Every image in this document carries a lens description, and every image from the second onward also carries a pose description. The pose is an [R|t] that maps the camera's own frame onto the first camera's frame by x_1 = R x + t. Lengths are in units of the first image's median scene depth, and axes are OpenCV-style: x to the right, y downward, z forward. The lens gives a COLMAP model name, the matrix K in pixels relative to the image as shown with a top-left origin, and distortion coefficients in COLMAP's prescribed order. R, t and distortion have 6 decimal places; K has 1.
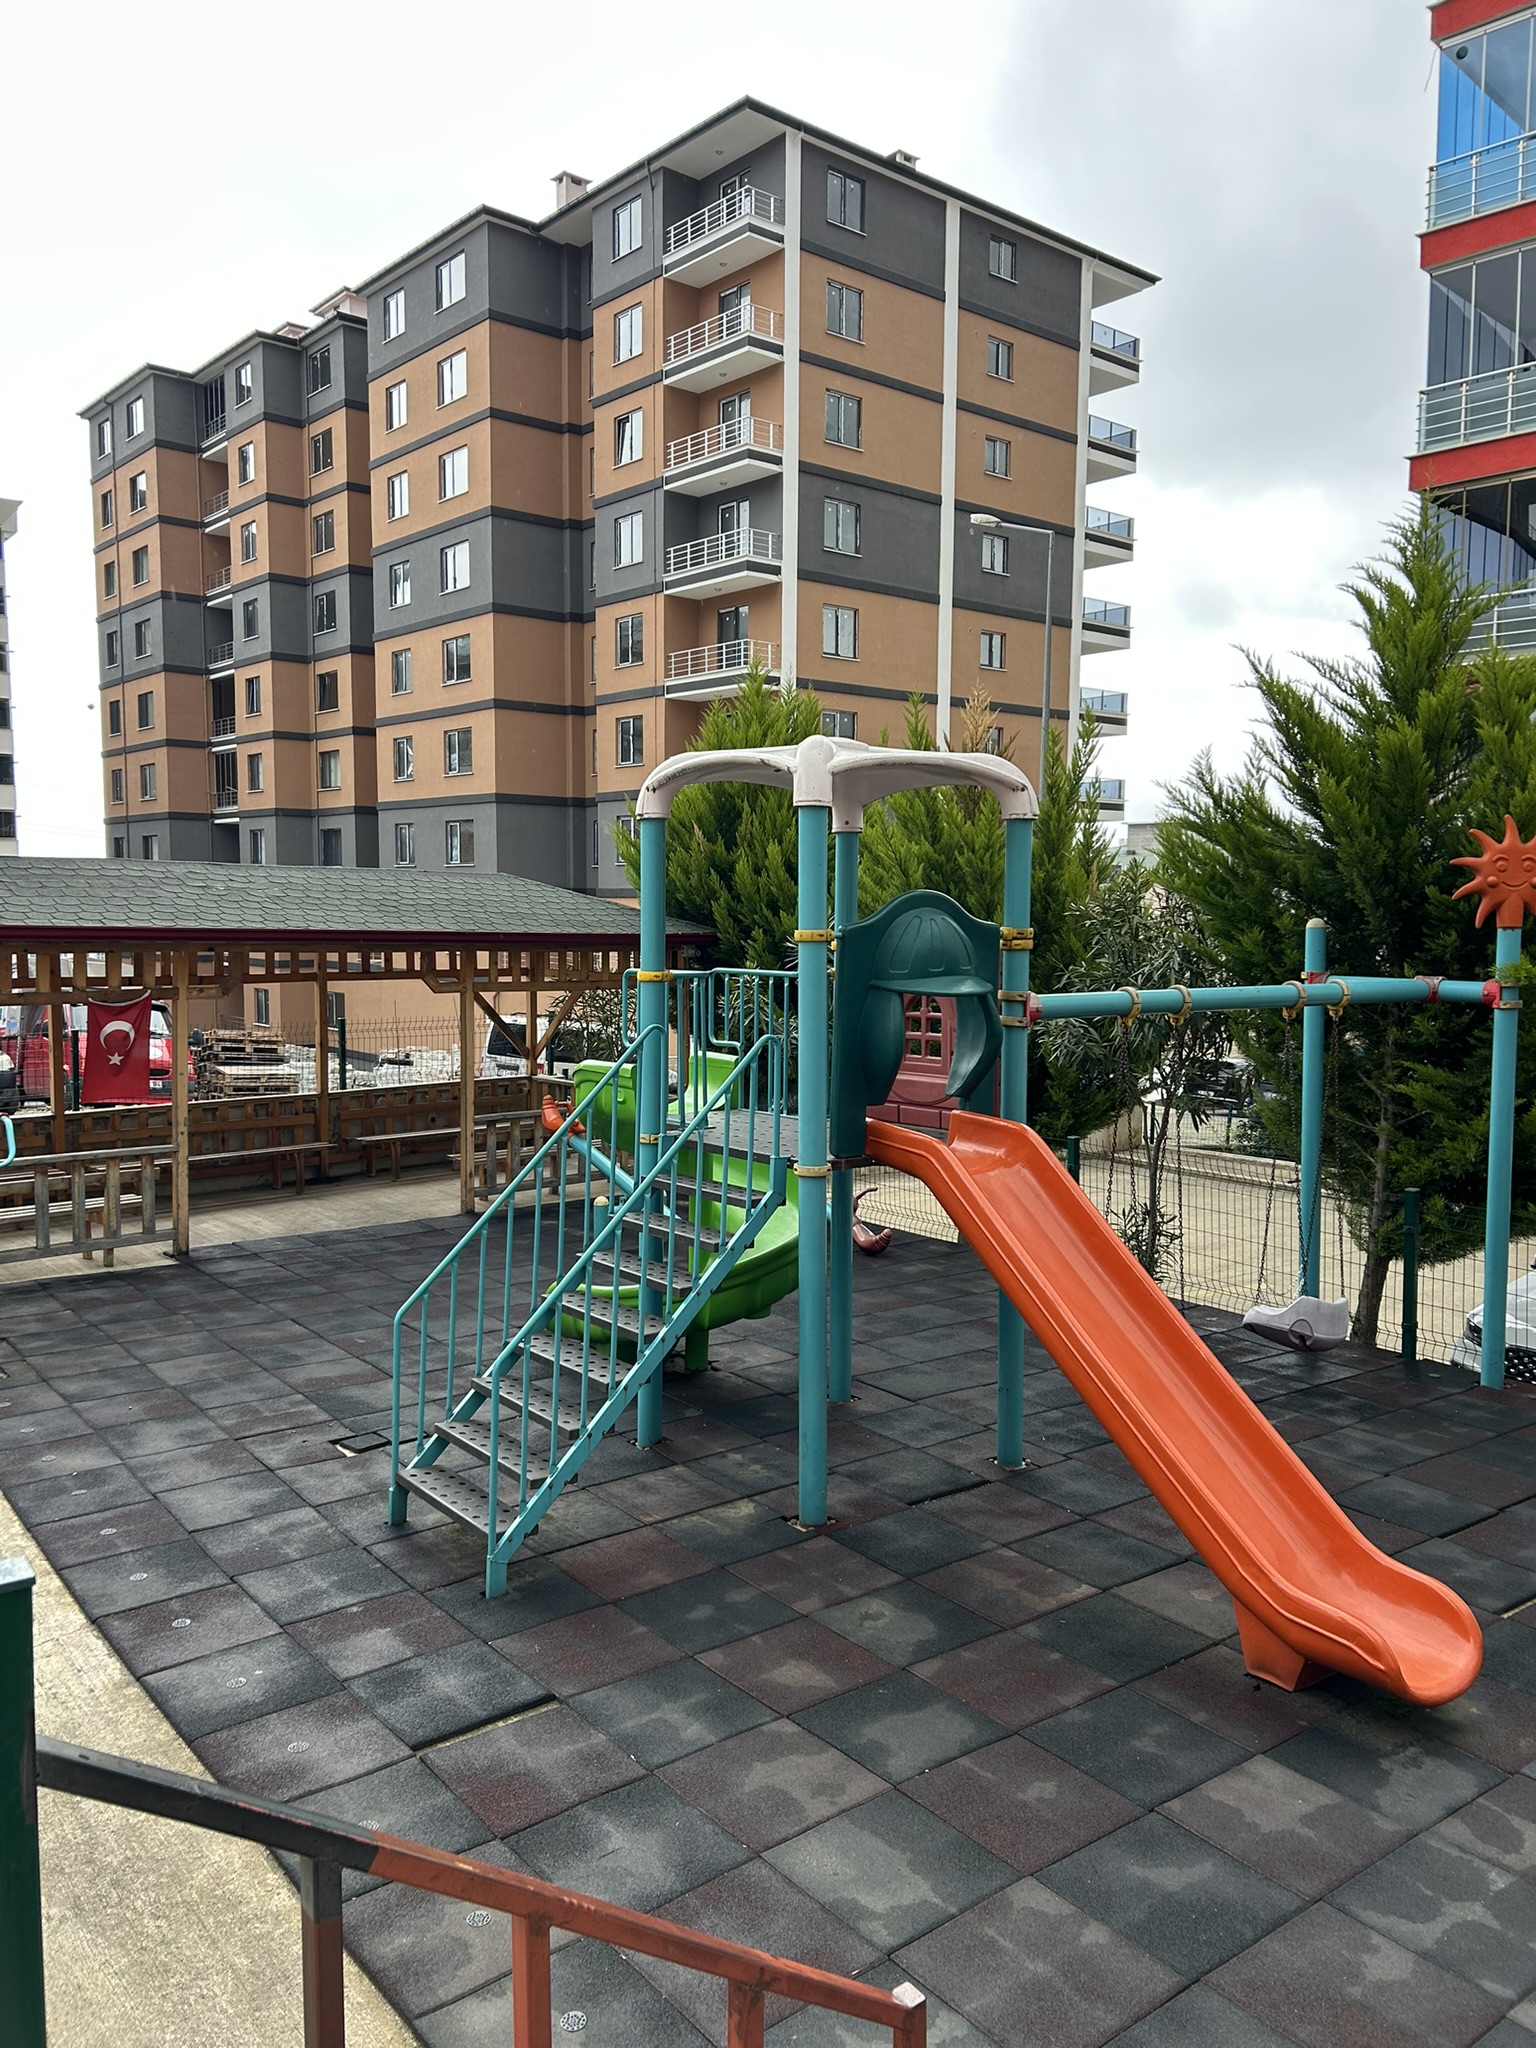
lens RADIAL K [[1539.0, 0, 763.9], [0, 1539.0, 1026.3], [0, 0, 1]] dist [0.011784, 0.003684]
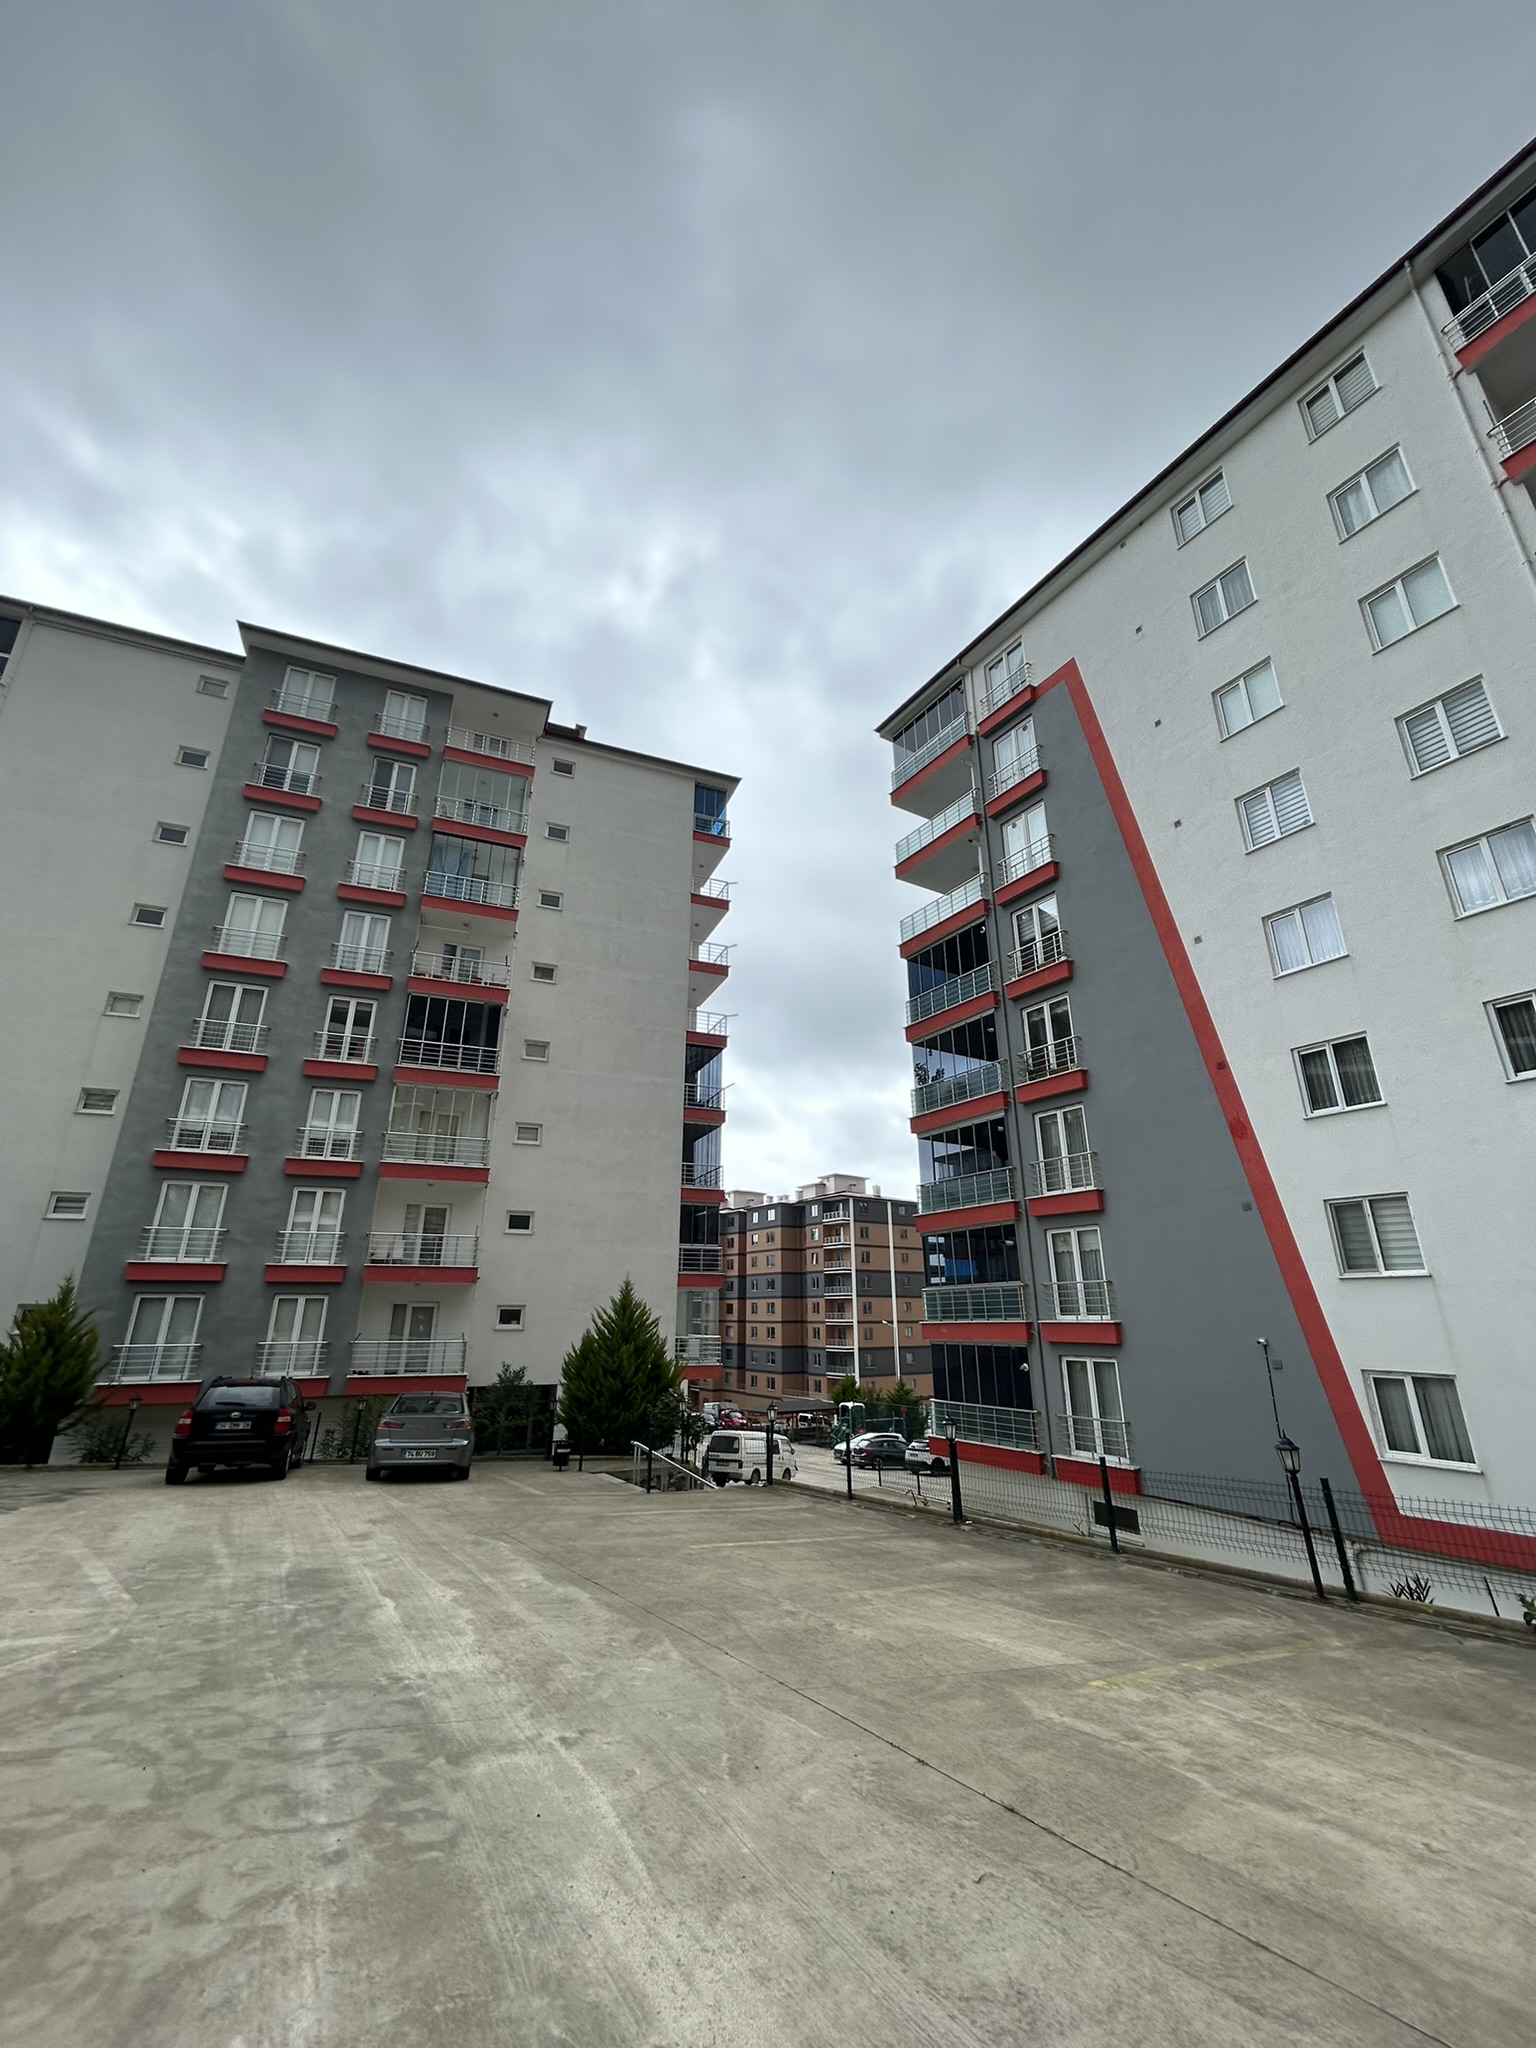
lens RADIAL K [[822.8, 0, 763.1], [0, 822.8, 1022.6], [0, 0, 1]] dist [-0.002019, 0.000627]
pose [[0.993919, -0.040775, -0.102288, 0.026297], [-0.006170, 0.906832, -0.421448, -0.014264], [0.109943, 0.419516, 0.901065, -1.238589]]
